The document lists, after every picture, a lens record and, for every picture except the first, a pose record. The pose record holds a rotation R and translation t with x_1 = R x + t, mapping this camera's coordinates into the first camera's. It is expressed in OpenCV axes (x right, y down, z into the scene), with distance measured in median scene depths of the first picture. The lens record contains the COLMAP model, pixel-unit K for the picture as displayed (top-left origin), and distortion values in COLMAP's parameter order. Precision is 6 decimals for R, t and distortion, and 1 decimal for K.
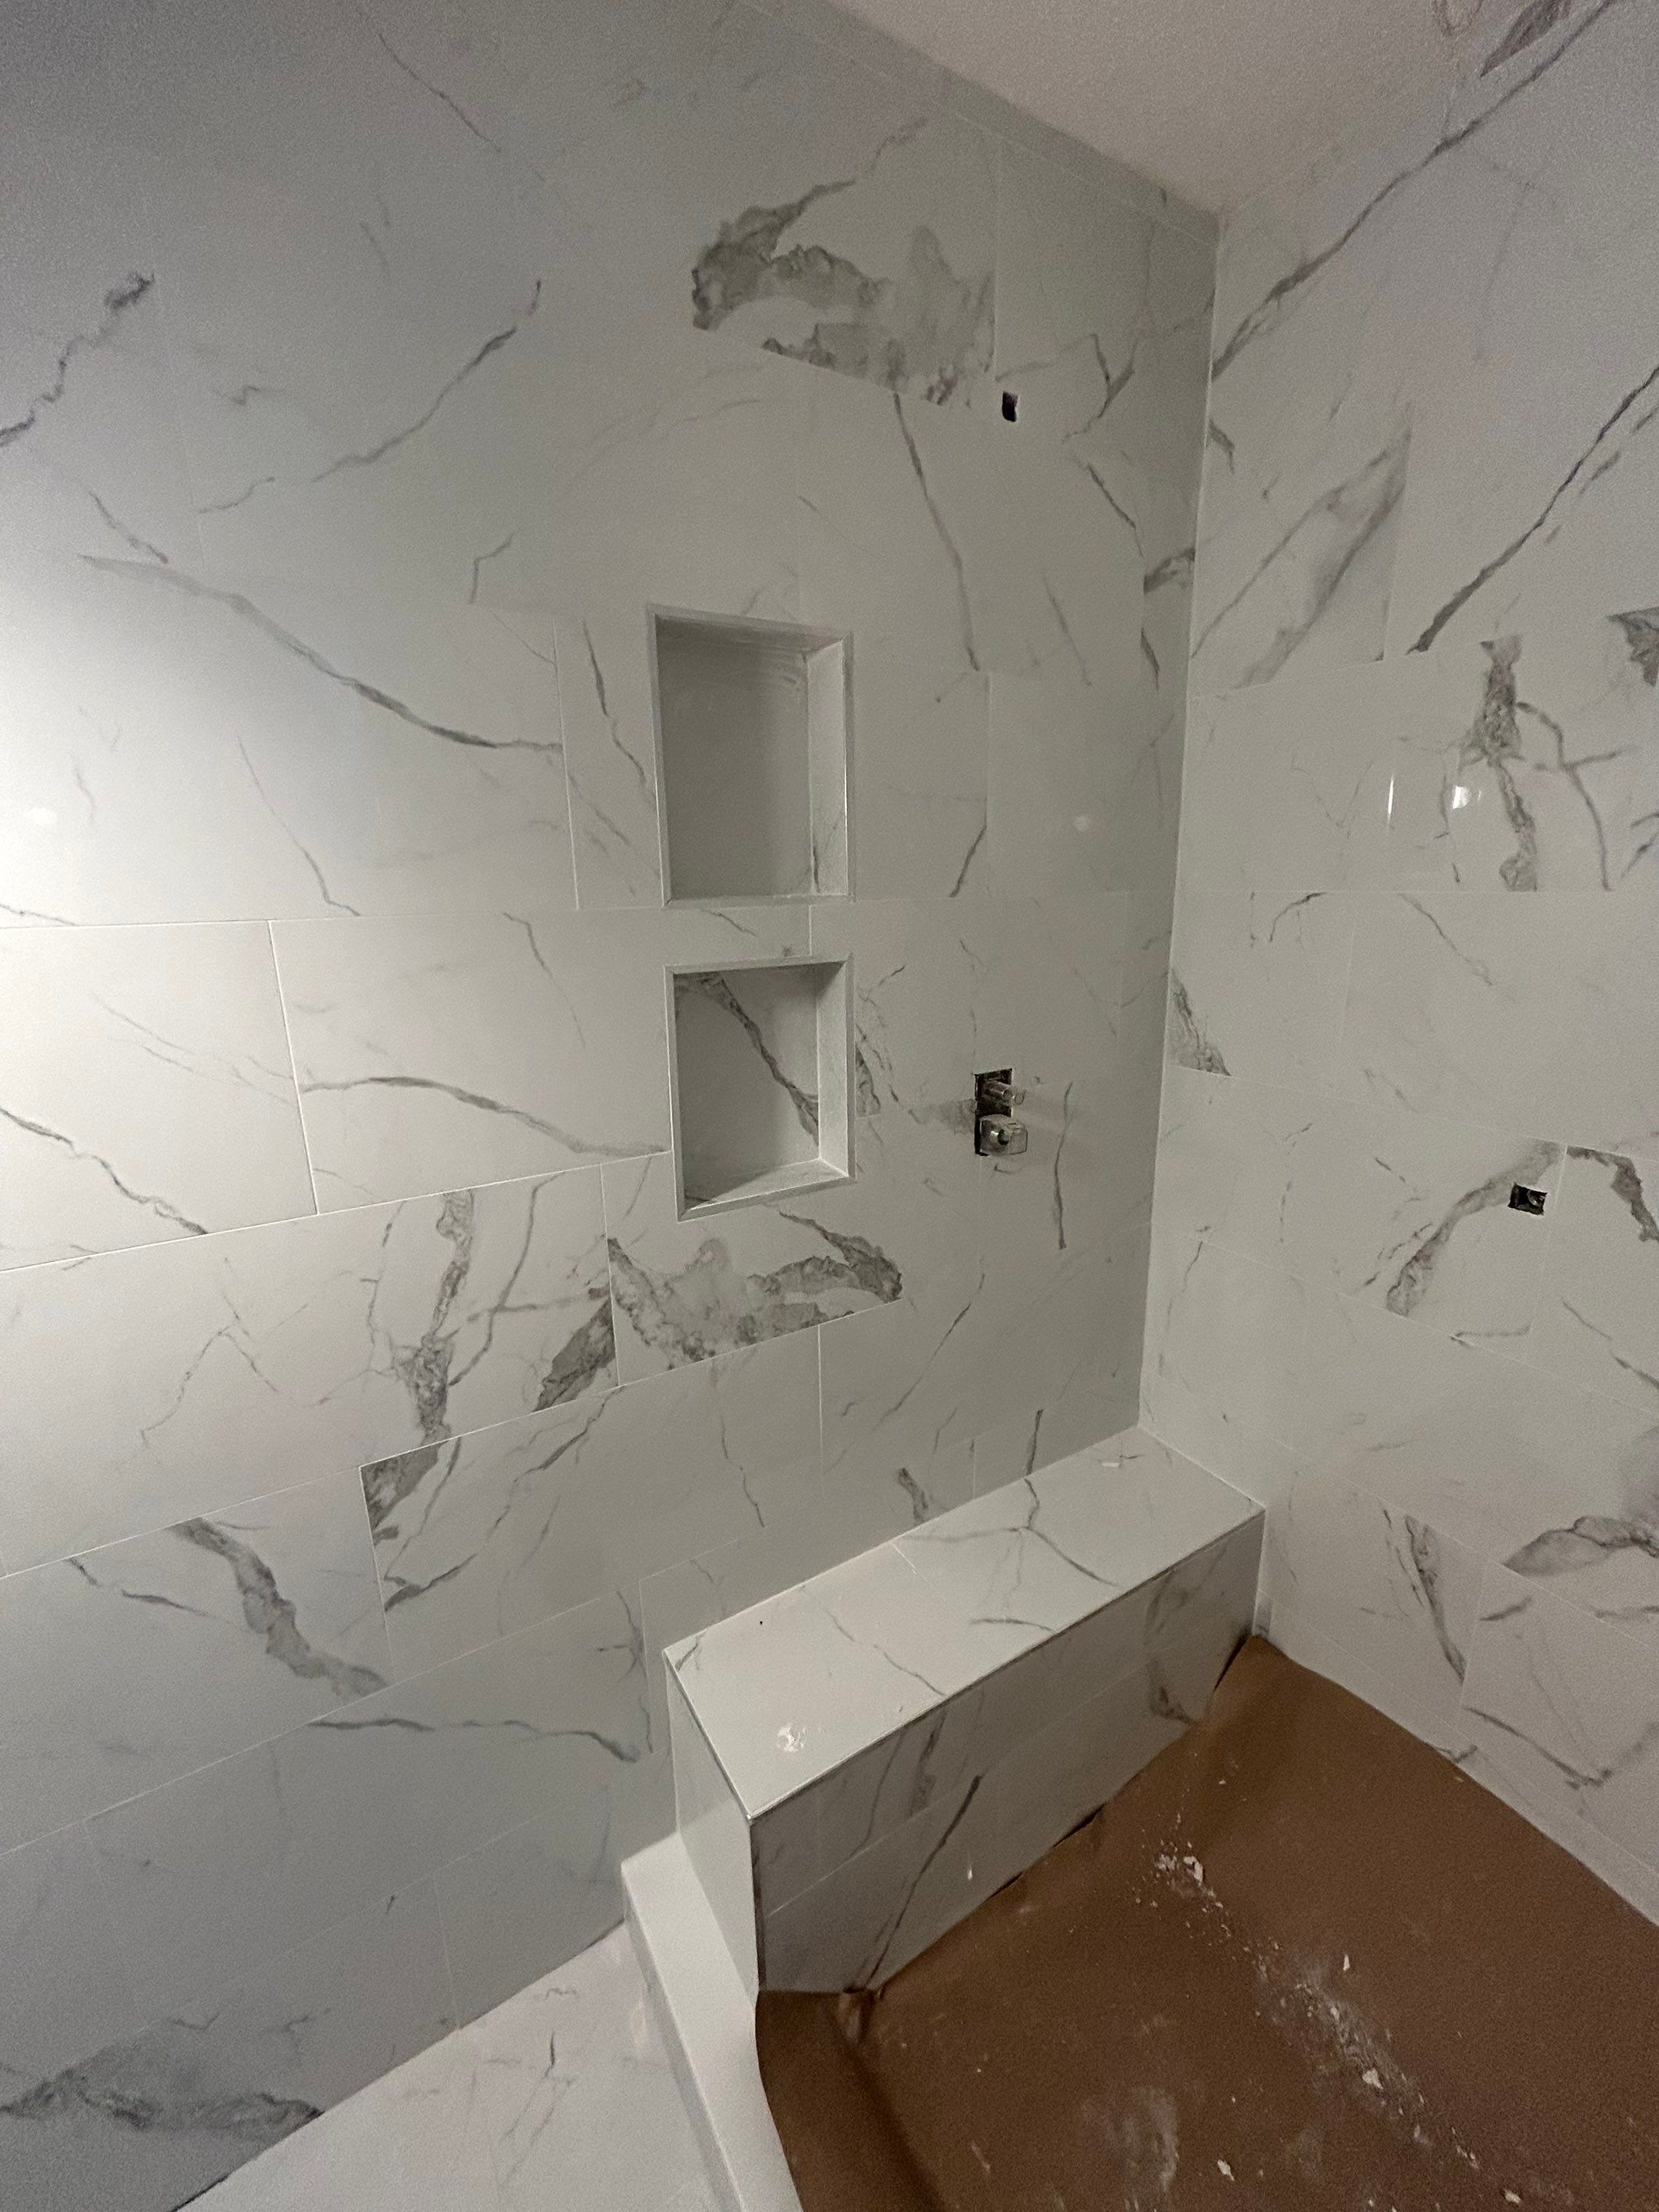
lens RADIAL K [[896.1, 0, 833.8], [0, 896.1, 1103.9], [0, 0, 1]] dist [-0.002041, 0.001224]
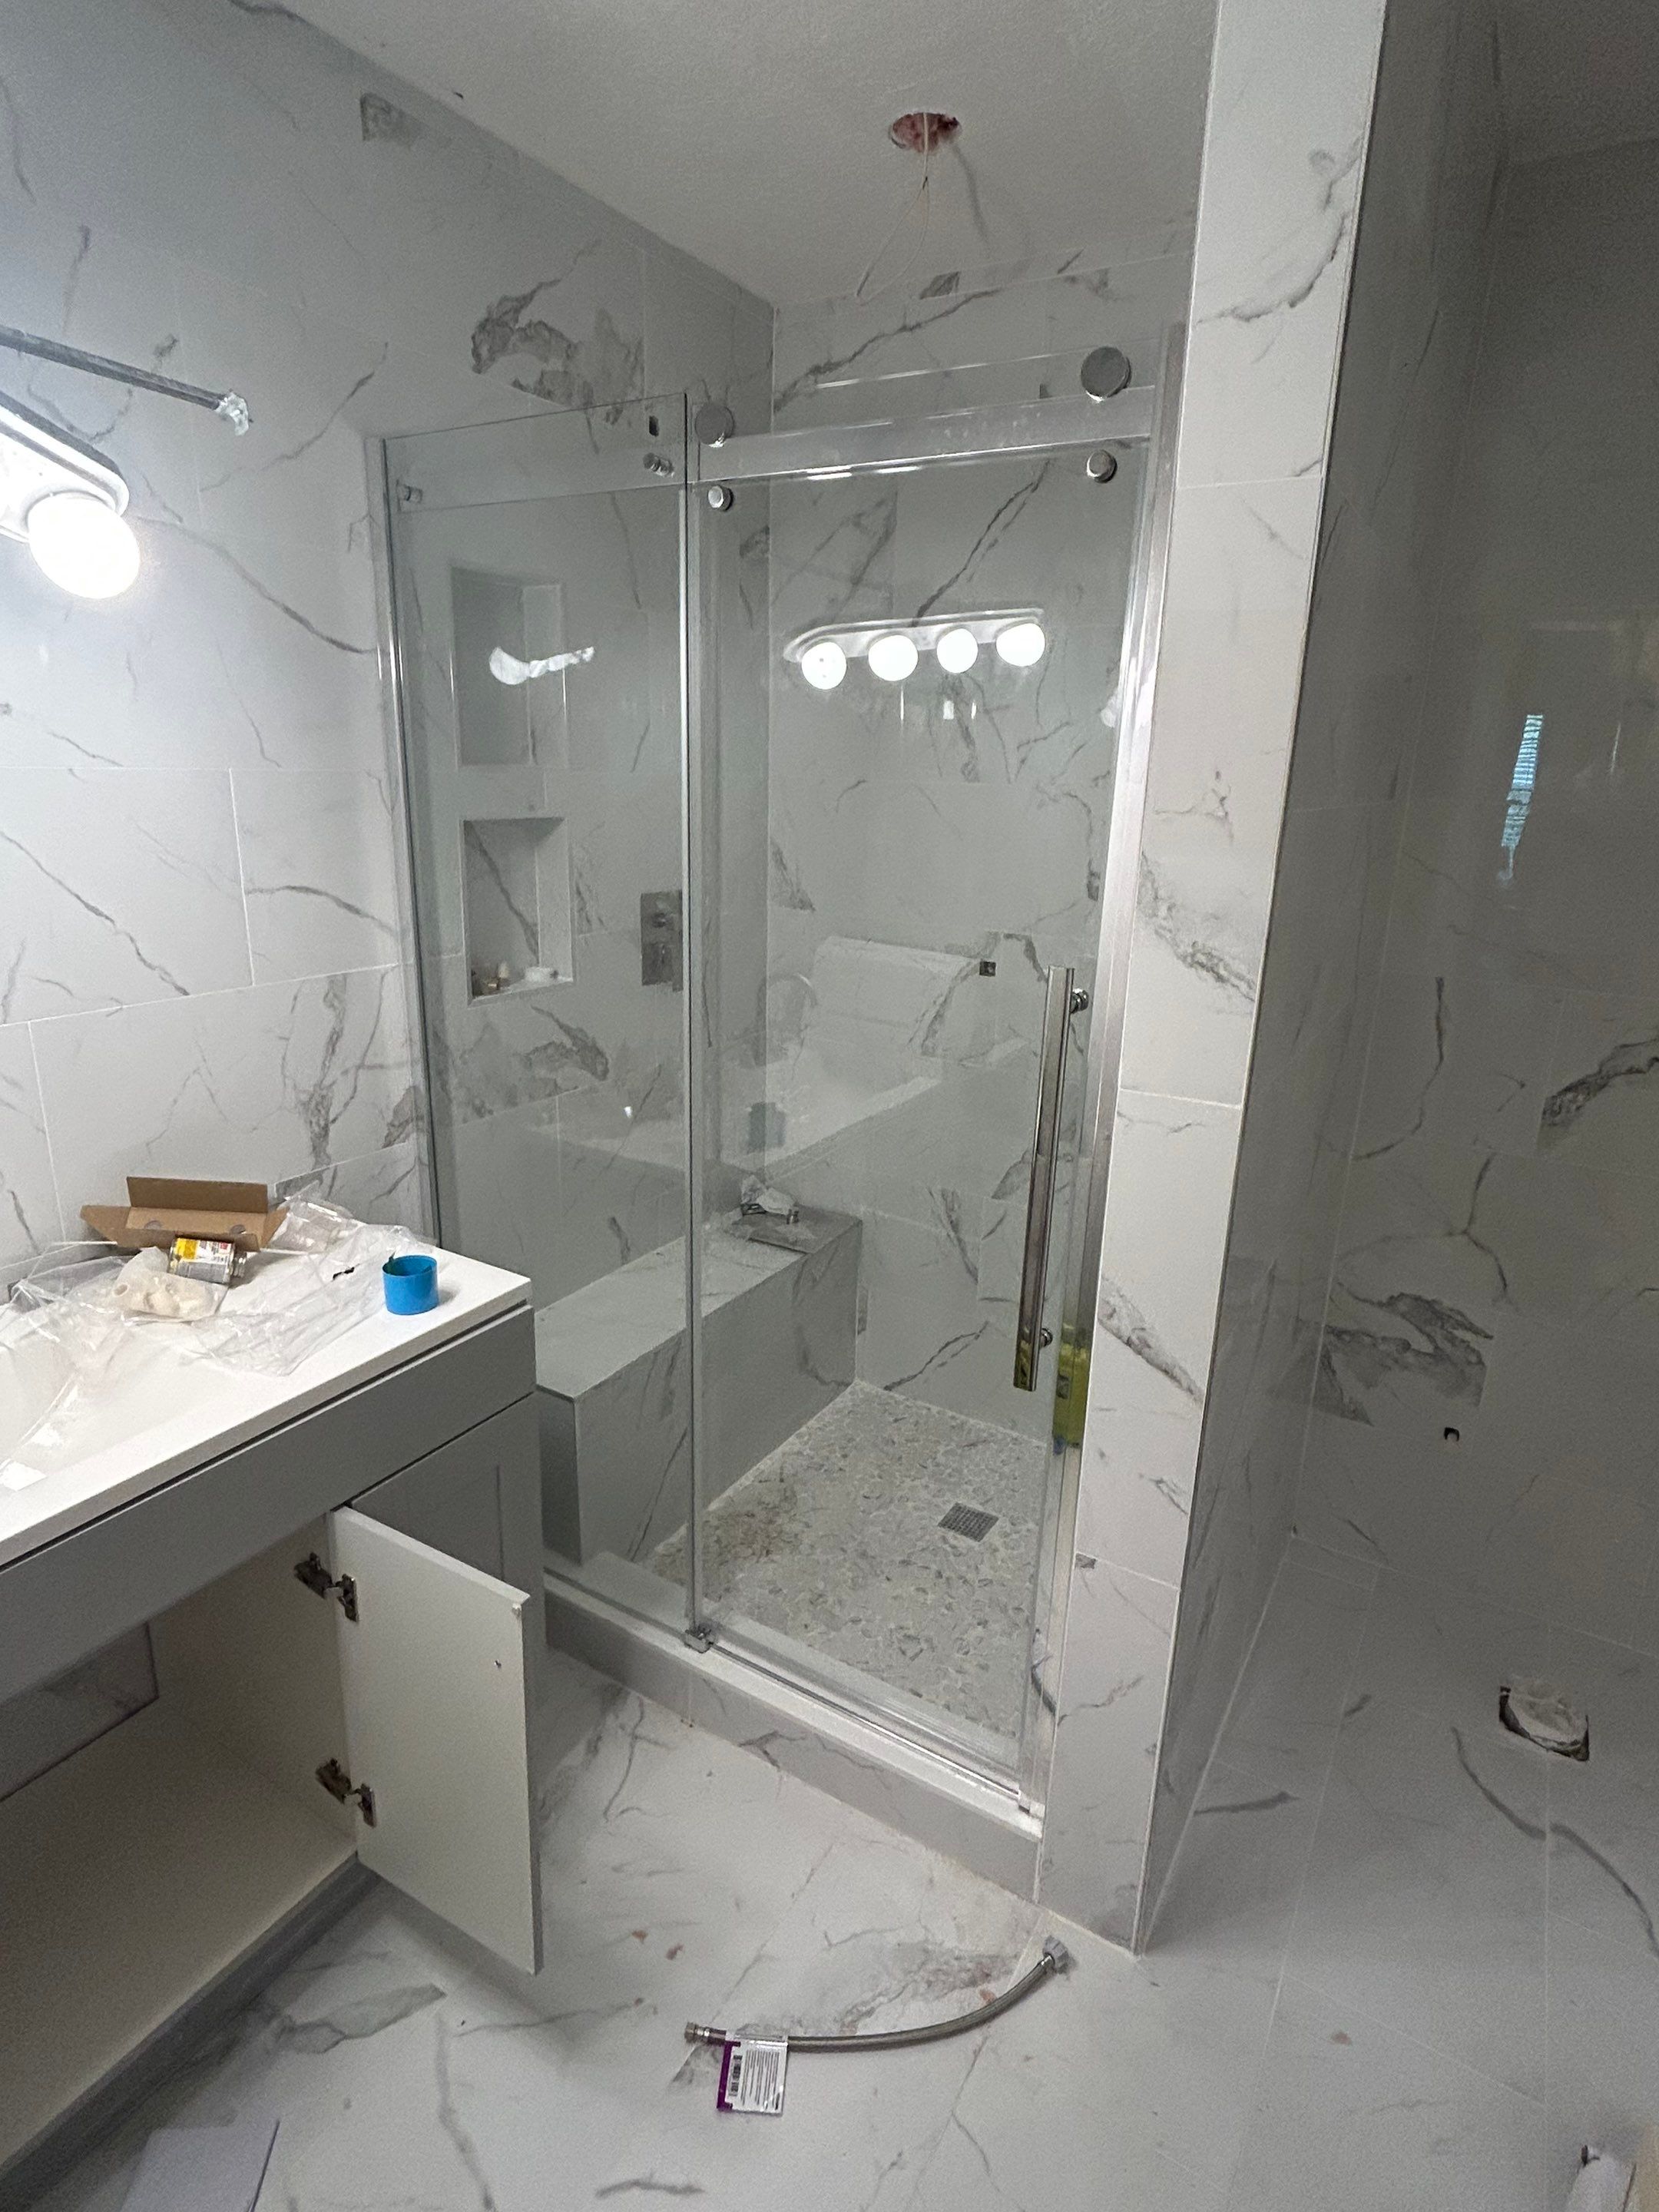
lens RADIAL K [[1172.8, 0, 836.1], [0, 1172.8, 1101.5], [0, 0, 1]] dist [-0.007638, 0.004076]
pose [[0.884701, -0.086896, 0.457989, -0.527277], [0.069207, 0.996068, 0.055299, 0.222651], [-0.460994, -0.017227, 0.887236, -0.858687]]
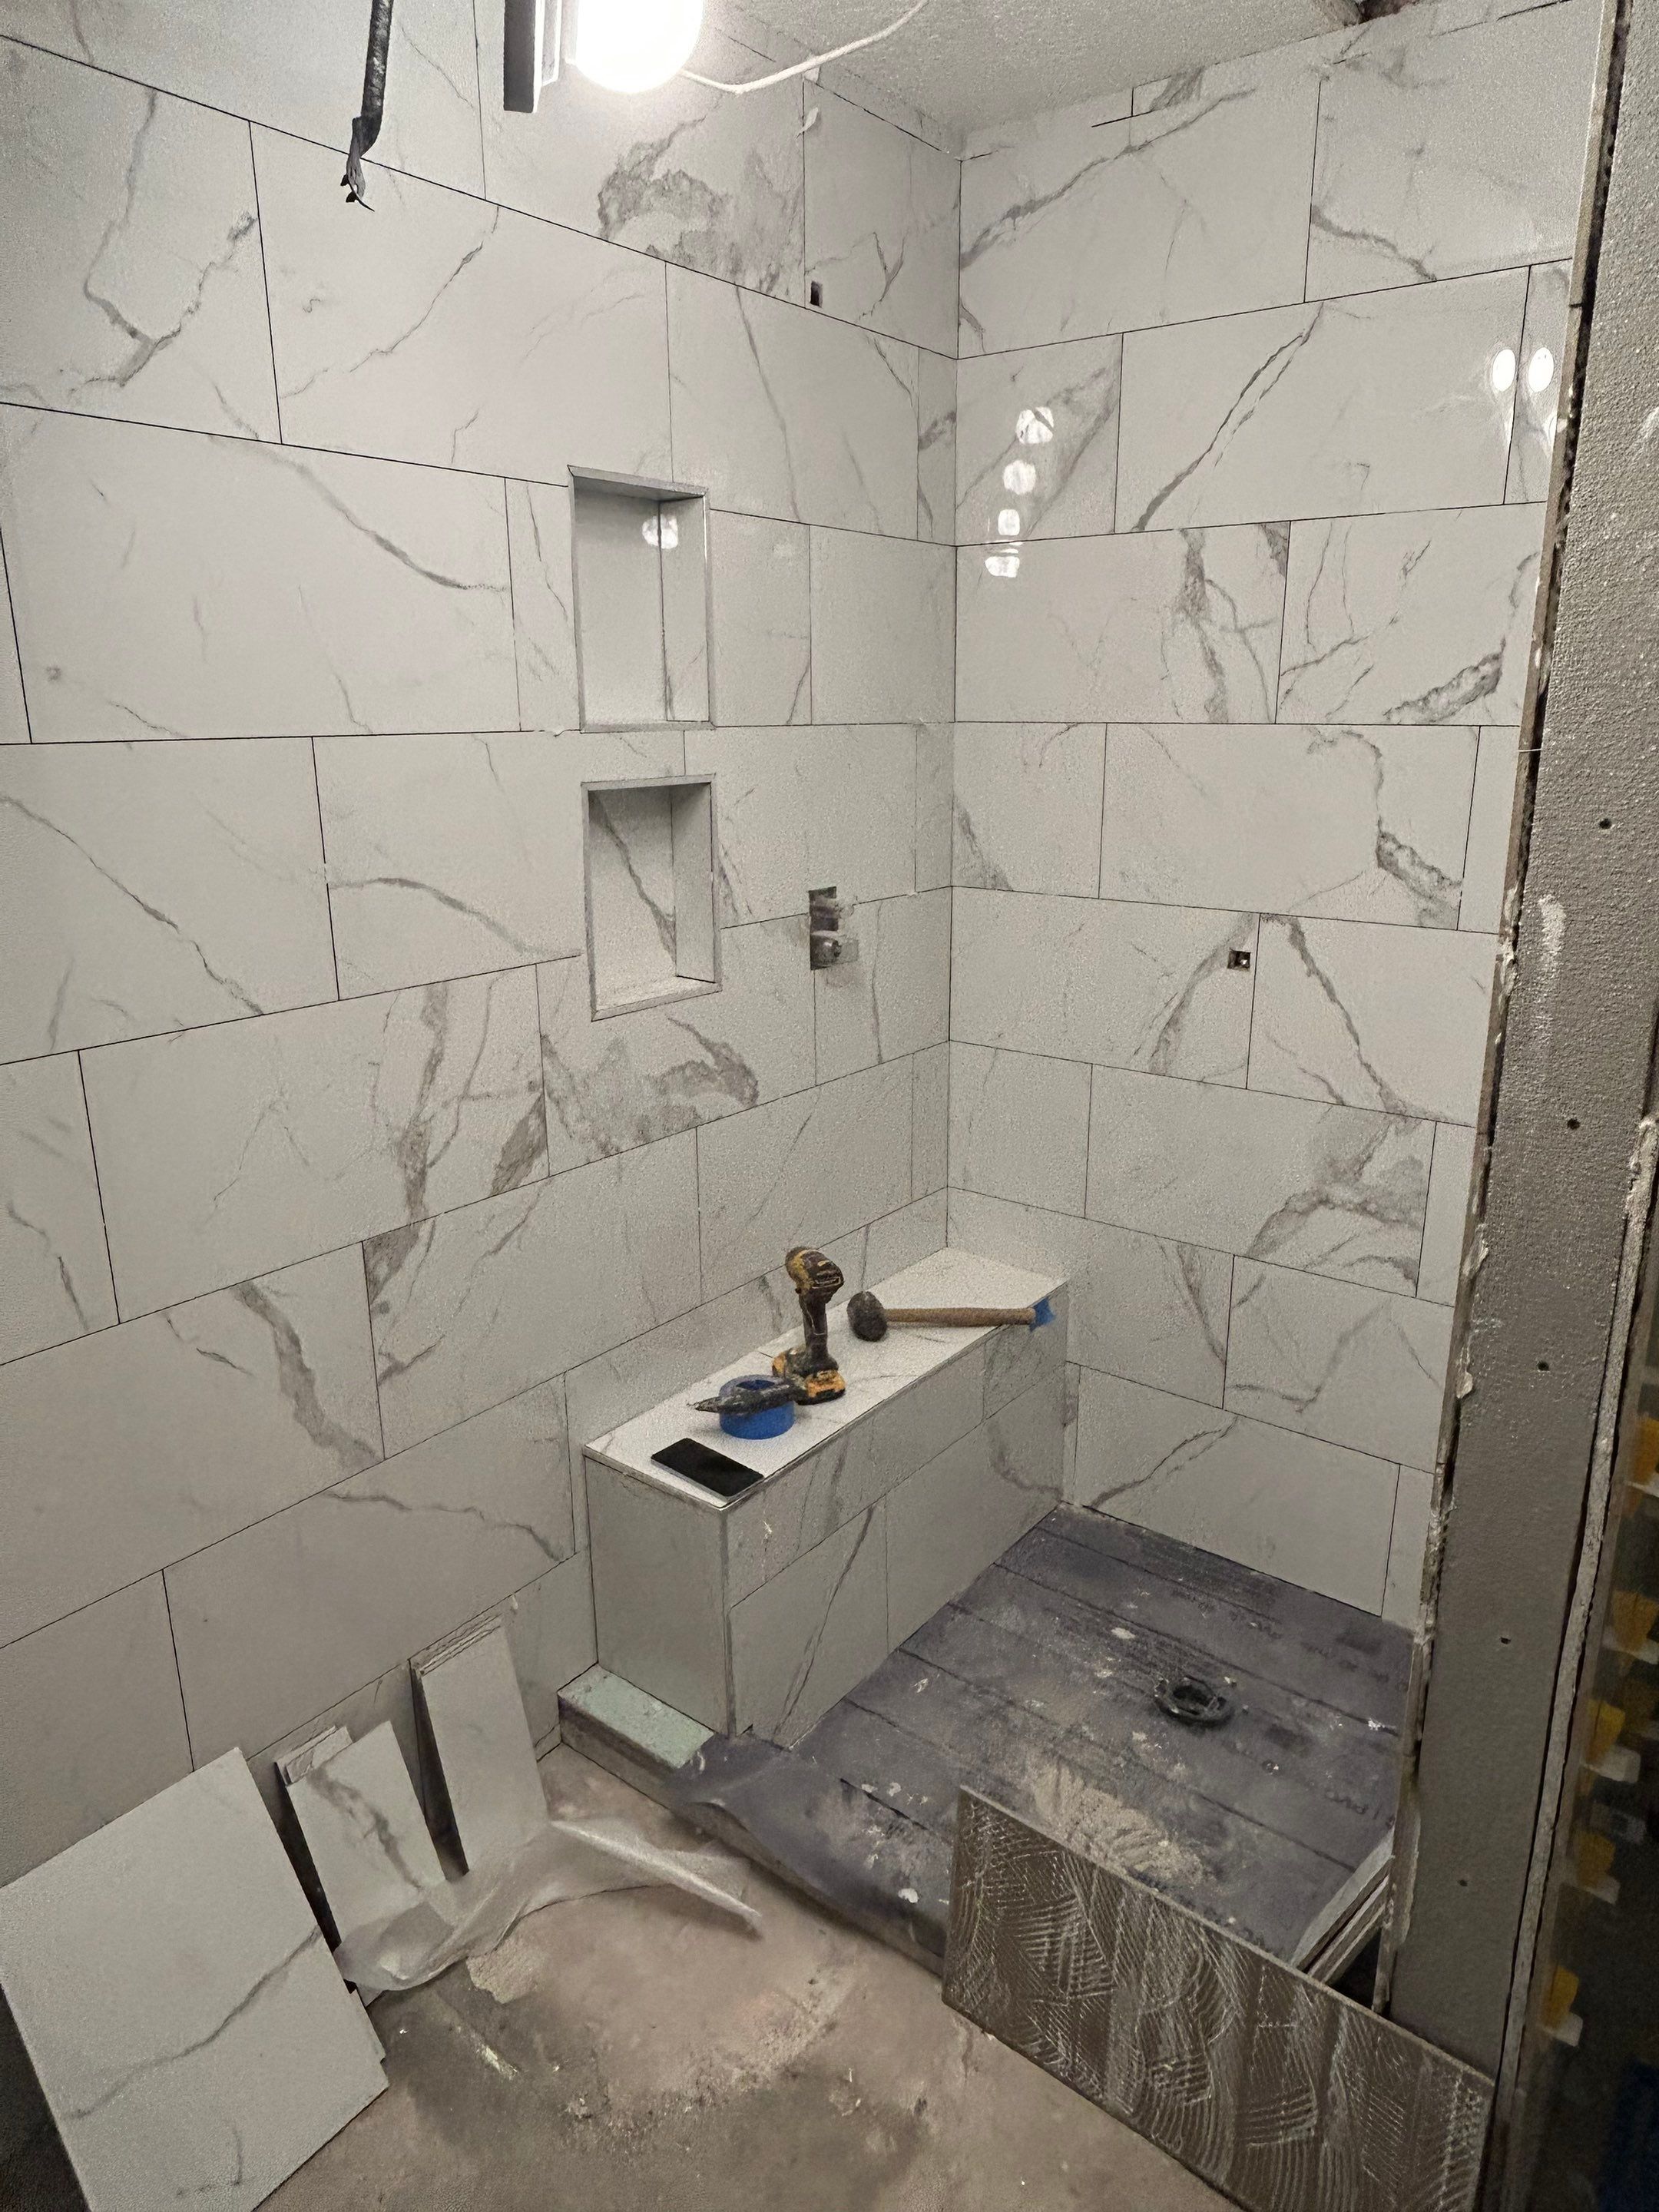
lens RADIAL K [[1406.9, 0, 835.9], [0, 1406.9, 1086.3], [0, 0, 1]] dist [-0.001134, -0.003502]
pose [[0.932924, -0.082371, 0.350525, -0.525911], [0.076741, 0.996601, 0.029949, 0.190520], [-0.351800, -0.001040, 0.936075, -0.738353]]
